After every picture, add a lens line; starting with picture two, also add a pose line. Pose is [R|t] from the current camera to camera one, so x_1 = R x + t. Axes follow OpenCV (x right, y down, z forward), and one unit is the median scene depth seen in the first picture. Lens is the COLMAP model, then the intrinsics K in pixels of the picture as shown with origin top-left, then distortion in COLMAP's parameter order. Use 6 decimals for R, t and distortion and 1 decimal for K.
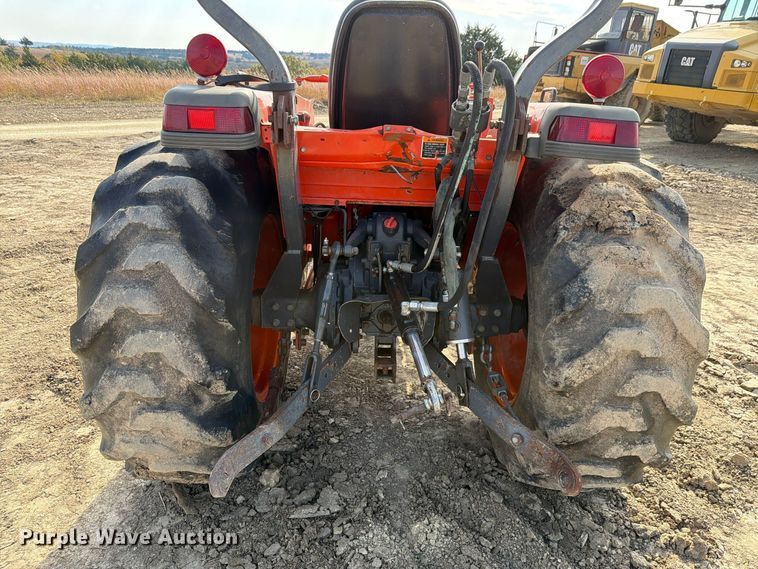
lens RADIAL K [[540.9, 0, 379.0], [0, 540.9, 284.5], [0, 0, 1]] dist [0.025397, -0.037706]
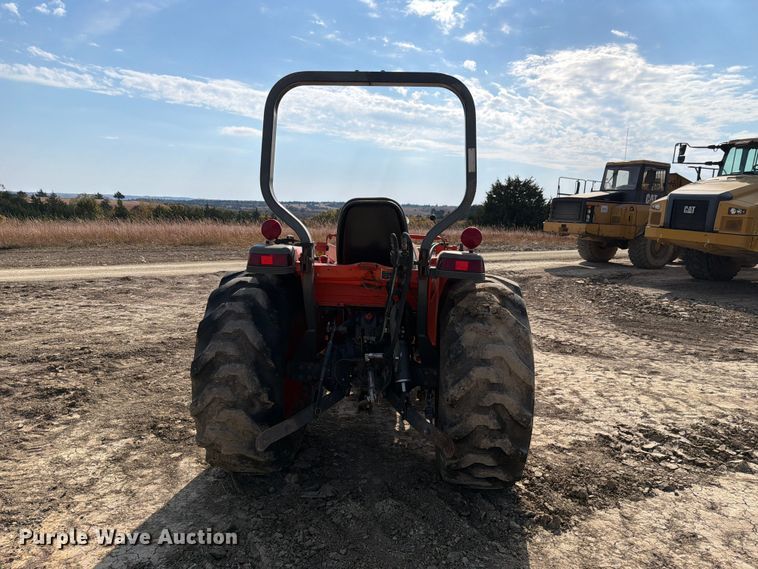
lens RADIAL K [[540.9, 0, 379.0], [0, 540.9, 284.5], [0, 0, 1]] dist [0.025397, -0.037706]
pose [[0.995390, 0.000713, -0.095904, 0.205998], [-0.024491, 0.968707, -0.246994, 0.198842], [0.092727, 0.248205, 0.964259, -0.641598]]
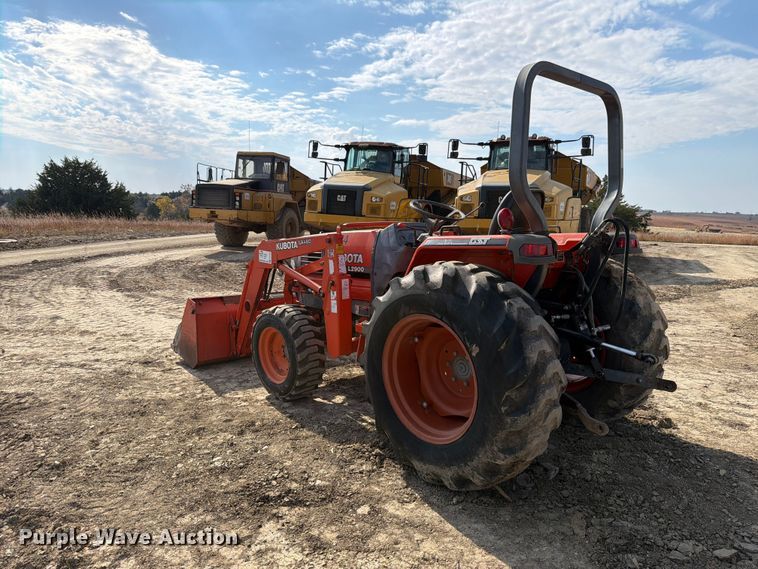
lens RADIAL K [[530.7, 0, 379.0], [0, 530.7, 284.5], [0, 0, 1]] dist [0.037175, -0.059520]
pose [[0.754629, -0.113534, 0.646255, -1.464433], [0.249821, 0.960450, -0.122984, -0.071395], [-0.606732, 0.254255, 0.753147, -0.066942]]
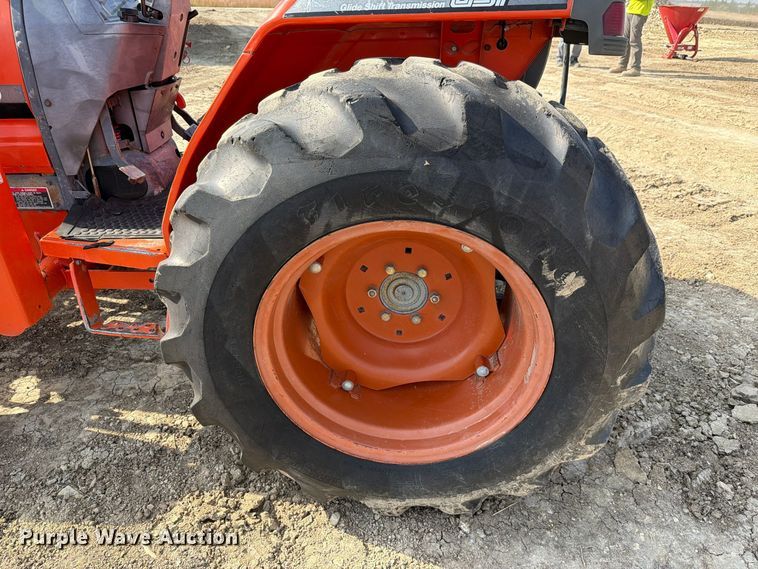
lens RADIAL K [[531.4, 0, 375.3], [0, 531.4, 287.6], [0, 0, 1]] dist [0.065853, -0.117691]
pose [[0.070133, -0.522646, 0.849660, -0.914354], [0.336472, 0.814235, 0.473083, -0.374181], [-0.939078, 0.252708, 0.232961, 0.955211]]
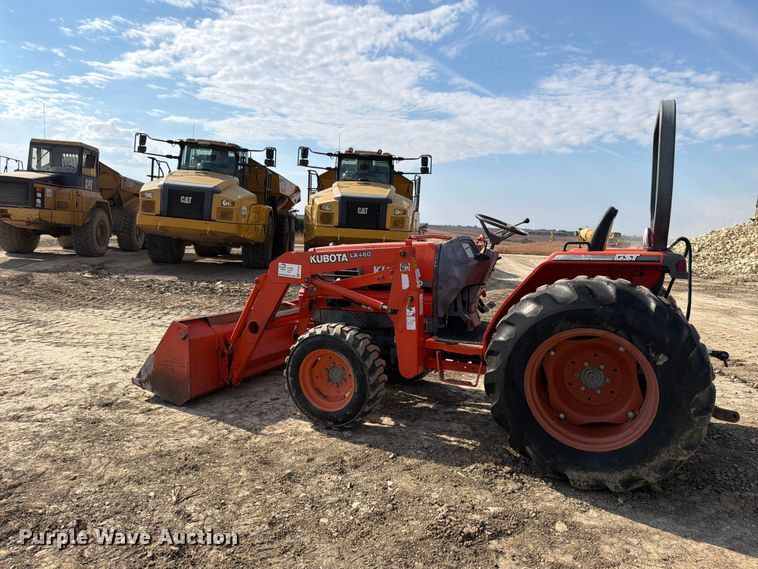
lens RADIAL K [[531.4, 0, 375.3], [0, 531.4, 287.6], [0, 0, 1]] dist [0.065853, -0.117691]
pose [[0.431869, -0.120472, 0.893855, -2.090358], [0.298741, 0.954205, -0.015732, -0.432467], [-0.851025, 0.273825, 0.448081, 0.841963]]
